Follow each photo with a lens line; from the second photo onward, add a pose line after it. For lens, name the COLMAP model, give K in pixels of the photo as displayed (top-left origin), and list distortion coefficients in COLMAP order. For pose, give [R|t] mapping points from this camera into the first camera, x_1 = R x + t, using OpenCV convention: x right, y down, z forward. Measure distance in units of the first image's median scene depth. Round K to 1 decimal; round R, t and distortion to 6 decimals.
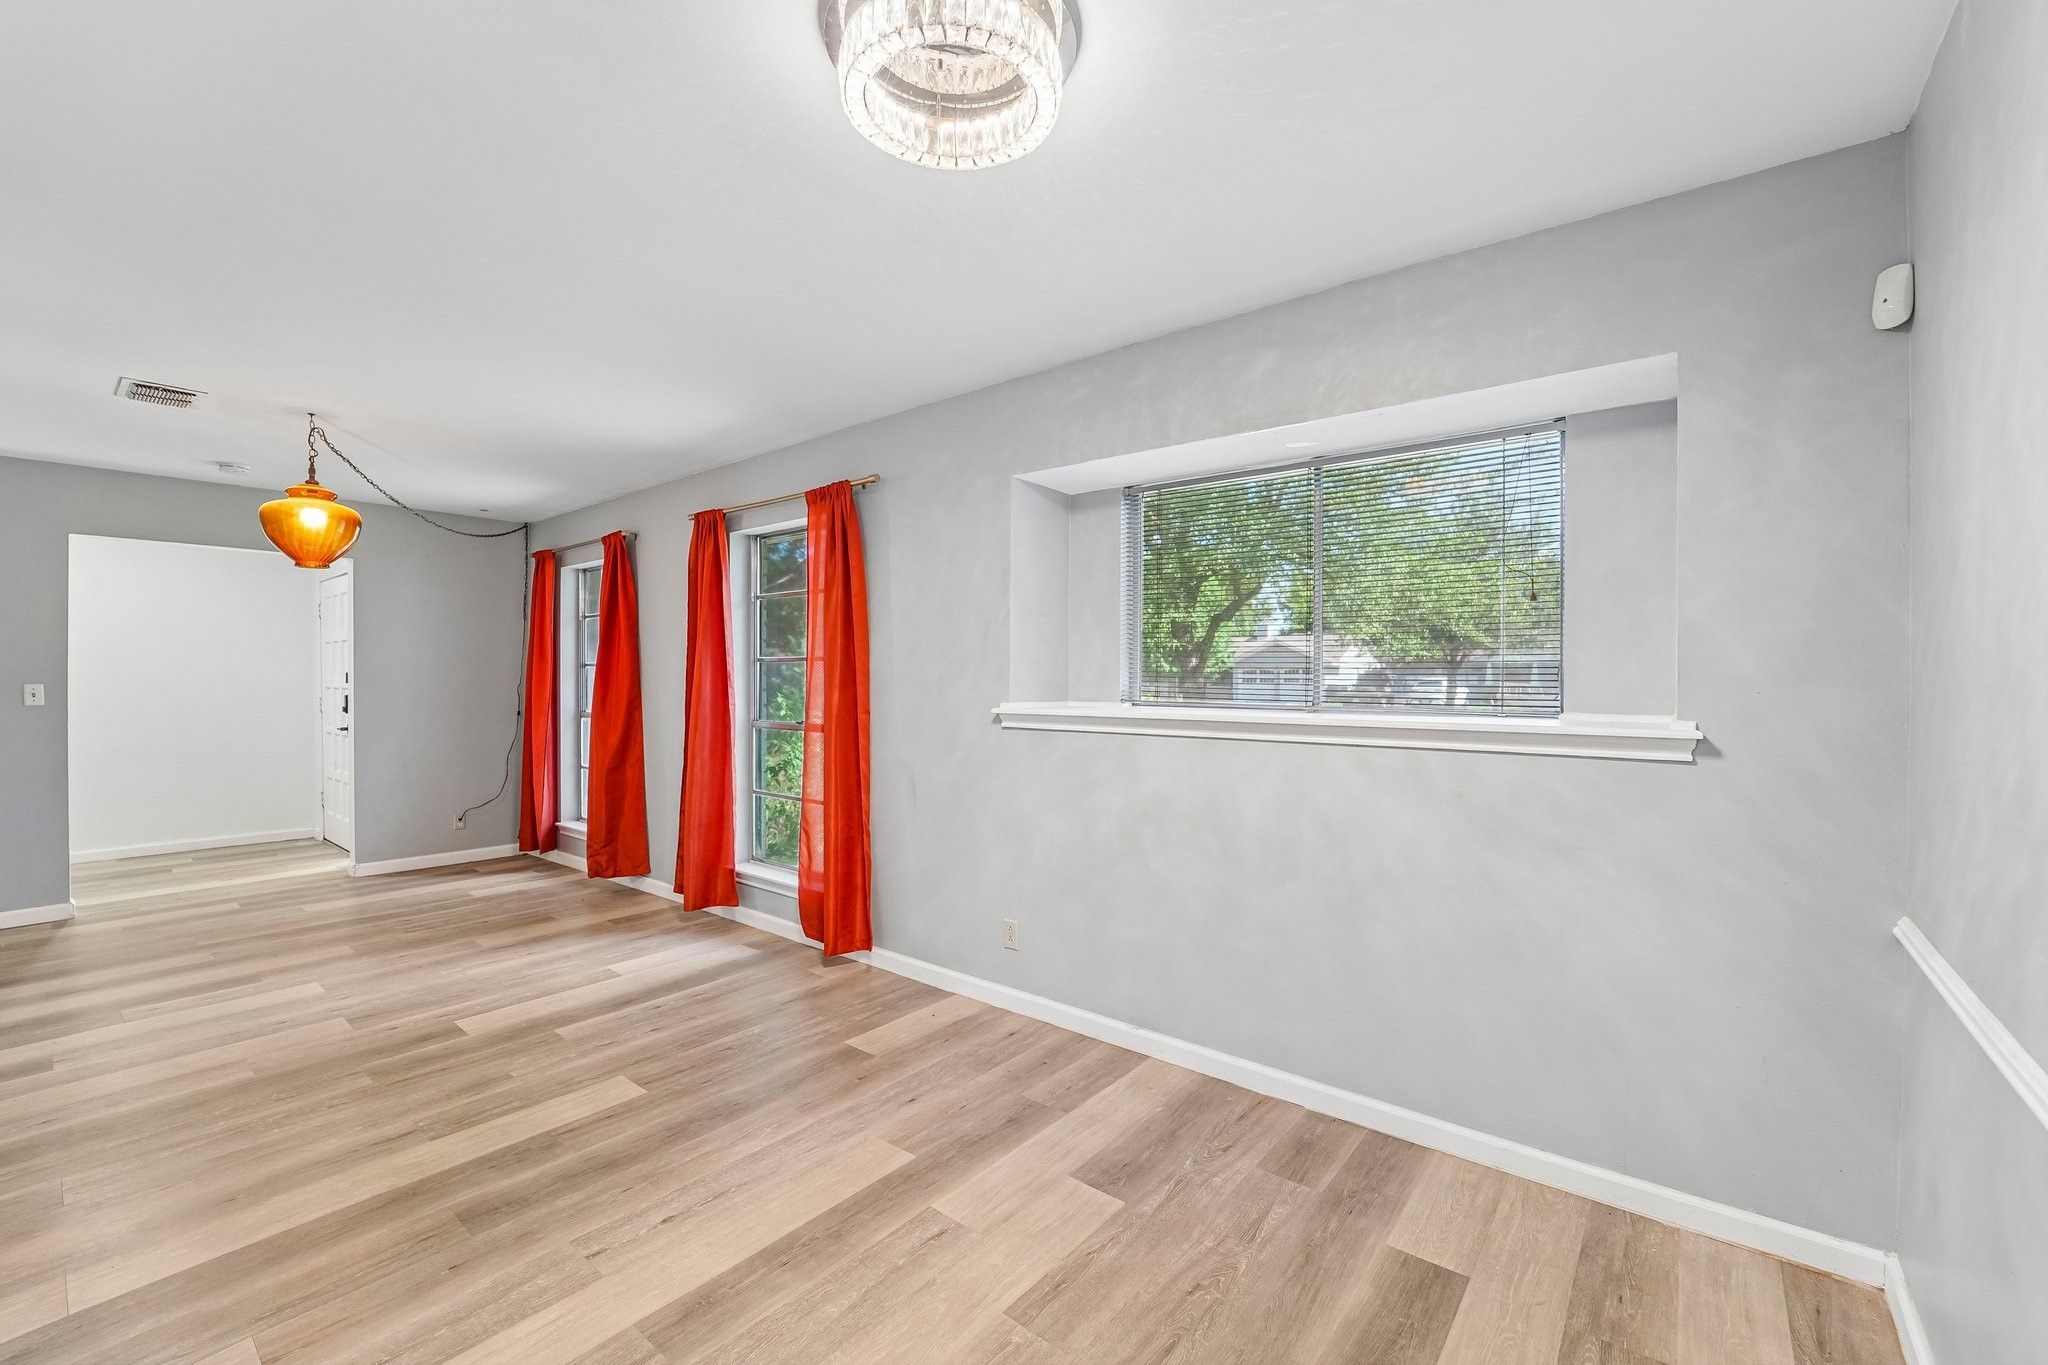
lens RADIAL K [[835.4, 0, 1023.1], [0, 835.4, 685.5], [0, 0, 1]] dist [-0.023859, -0.000676]
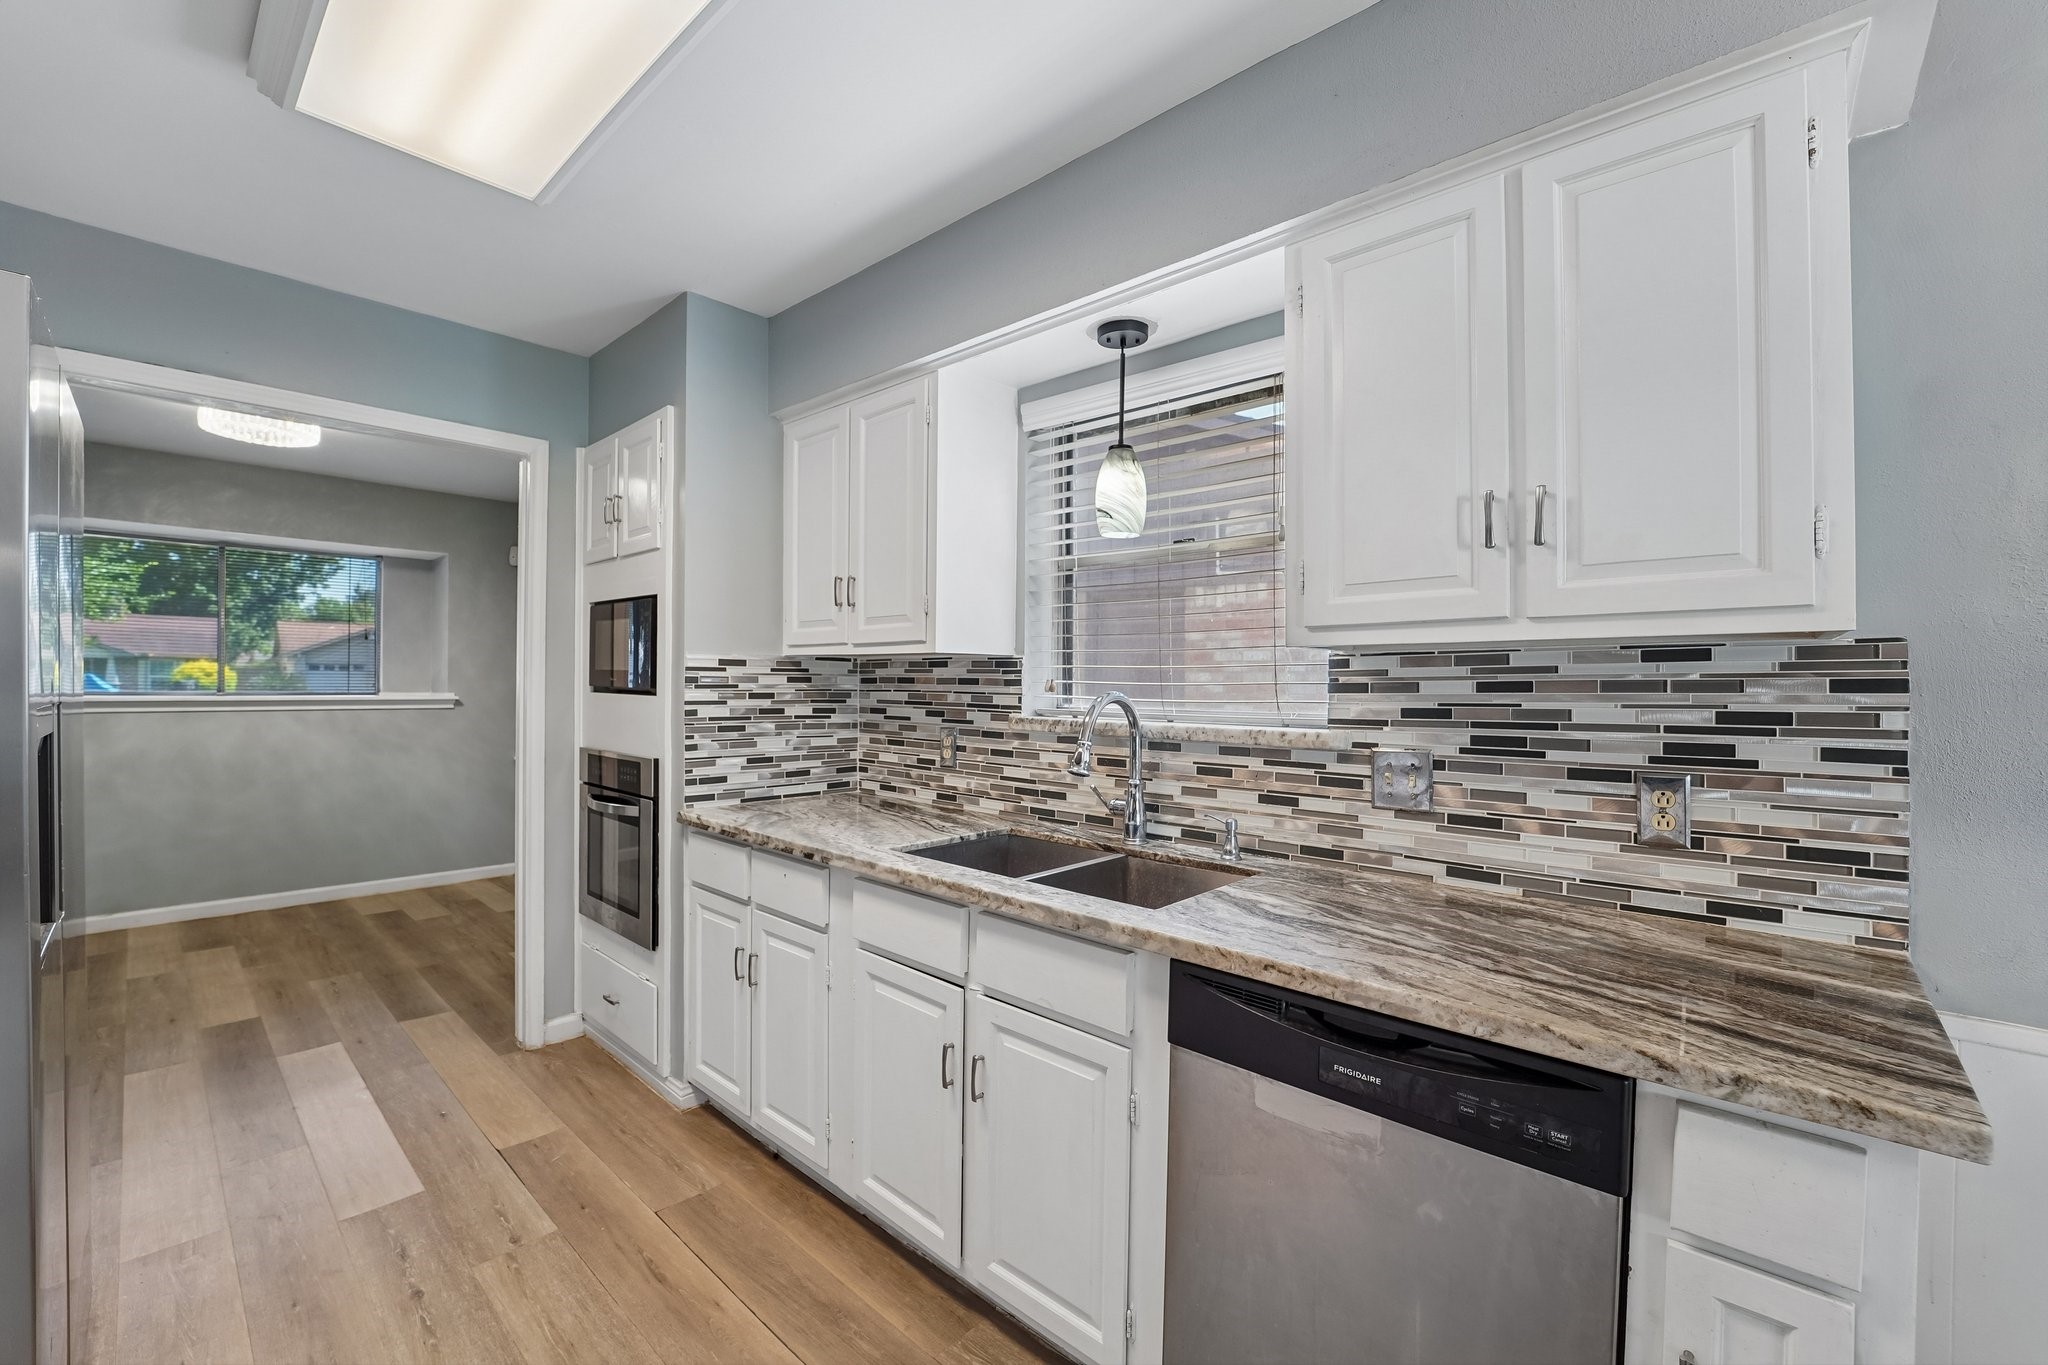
lens RADIAL K [[835.4, 0, 1023.1], [0, 835.4, 685.5], [0, 0, 1]] dist [-0.023859, -0.000676]
pose [[0.063504, -0.003181, 0.997977, -1.139335], [-0.002729, 0.999991, 0.003361, 0.003196], [-0.997978, -0.002937, 0.063494, -0.663250]]
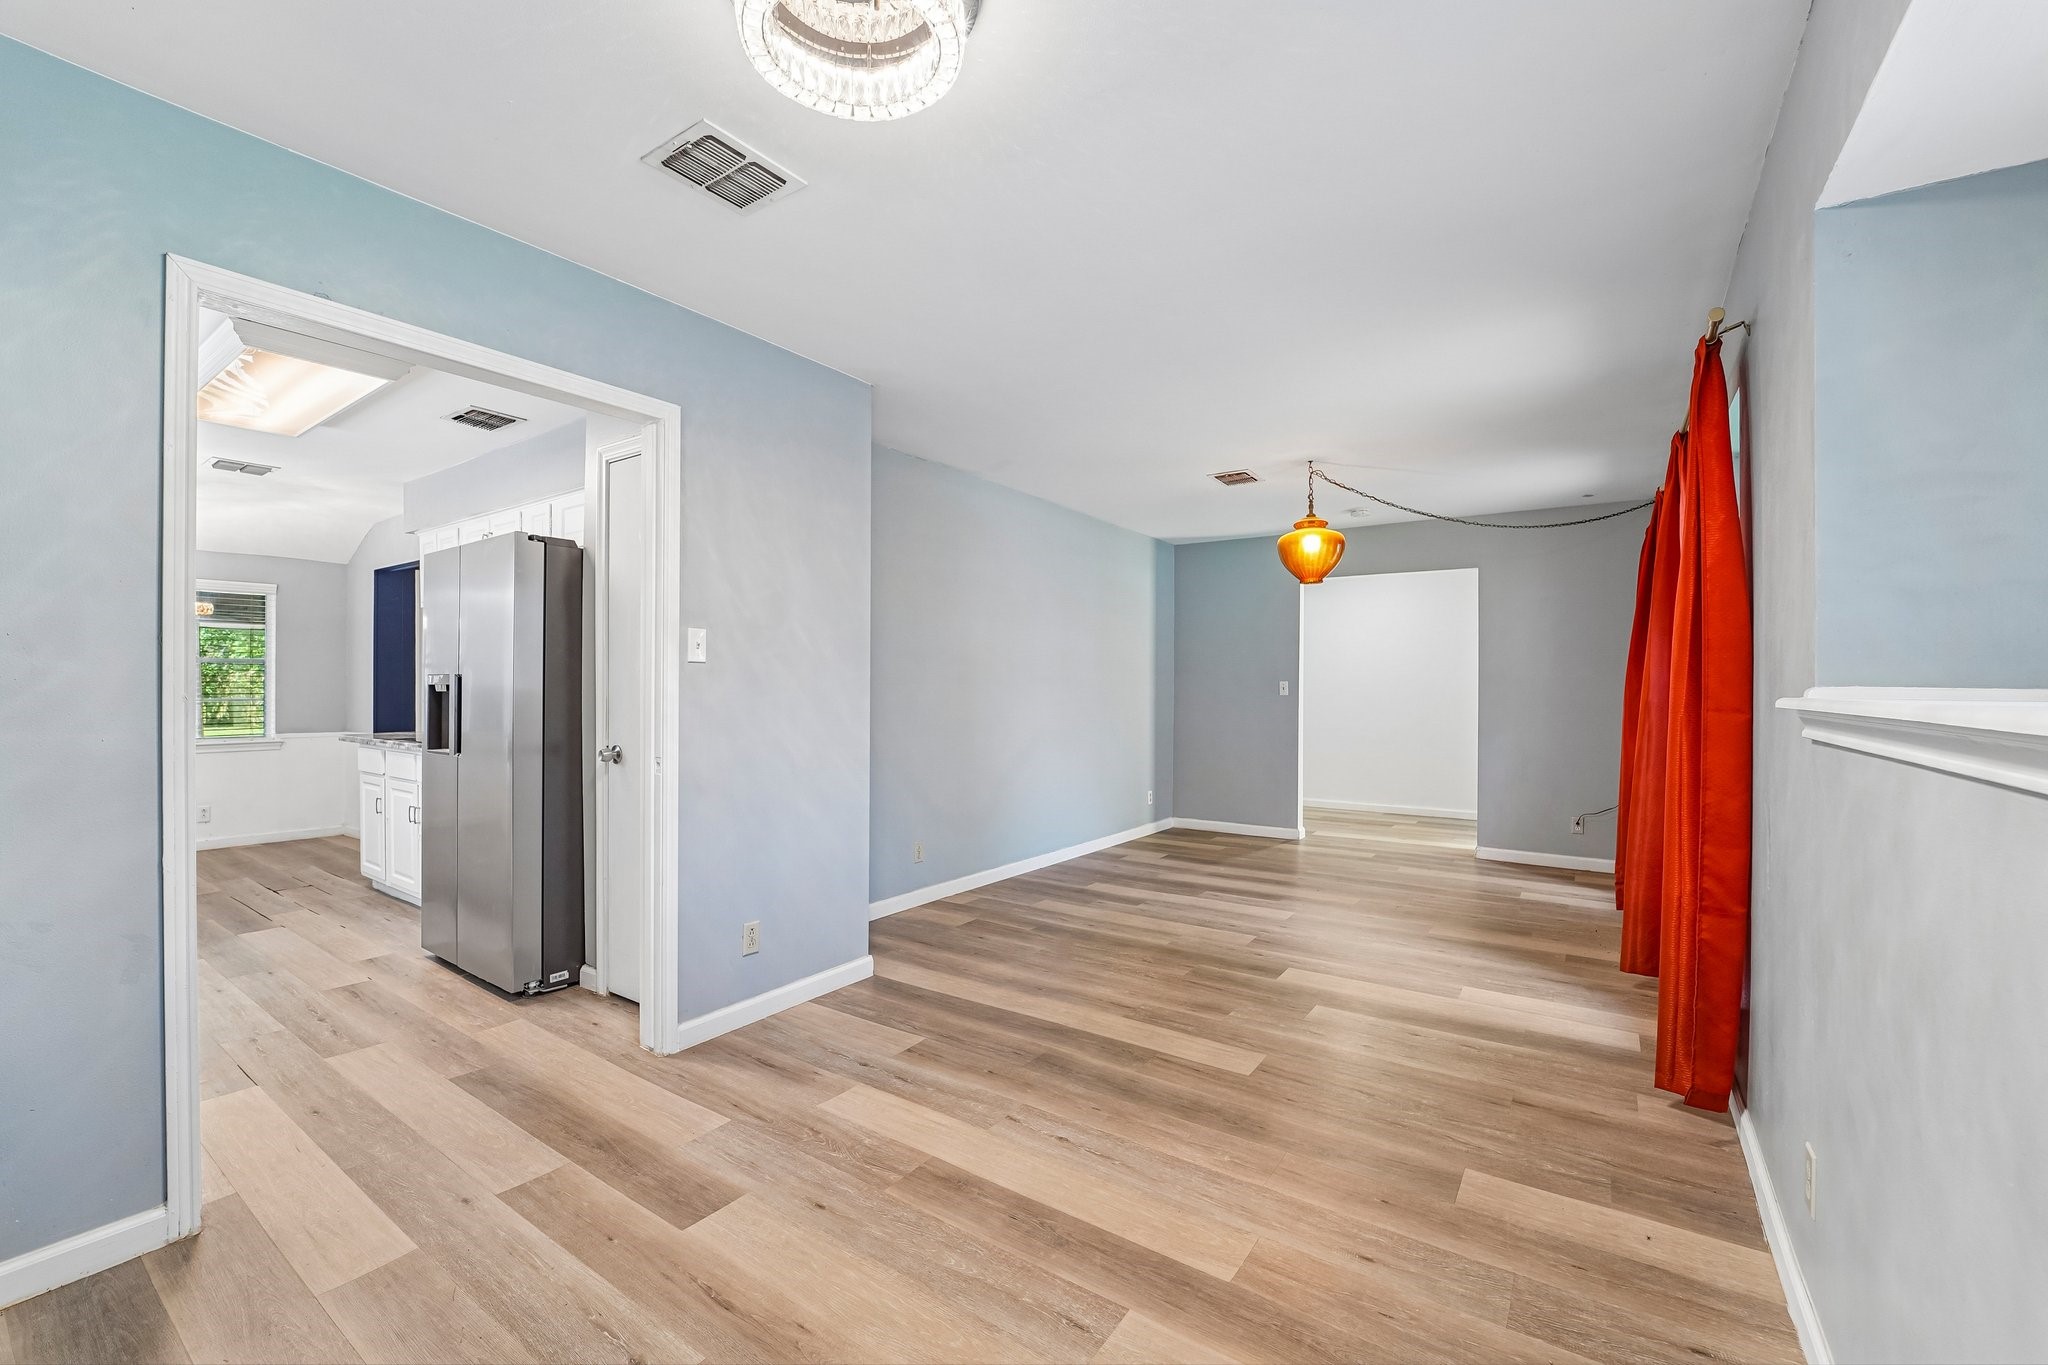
lens RADIAL K [[835.4, 0, 1023.1], [0, 835.4, 685.5], [0, 0, 1]] dist [-0.023859, -0.000676]
pose [[0.069089, -0.004635, -0.997600, 0.447371], [-0.013298, 0.999896, -0.005566, 0.030791], [0.997522, 0.013651, 0.069020, 0.568502]]
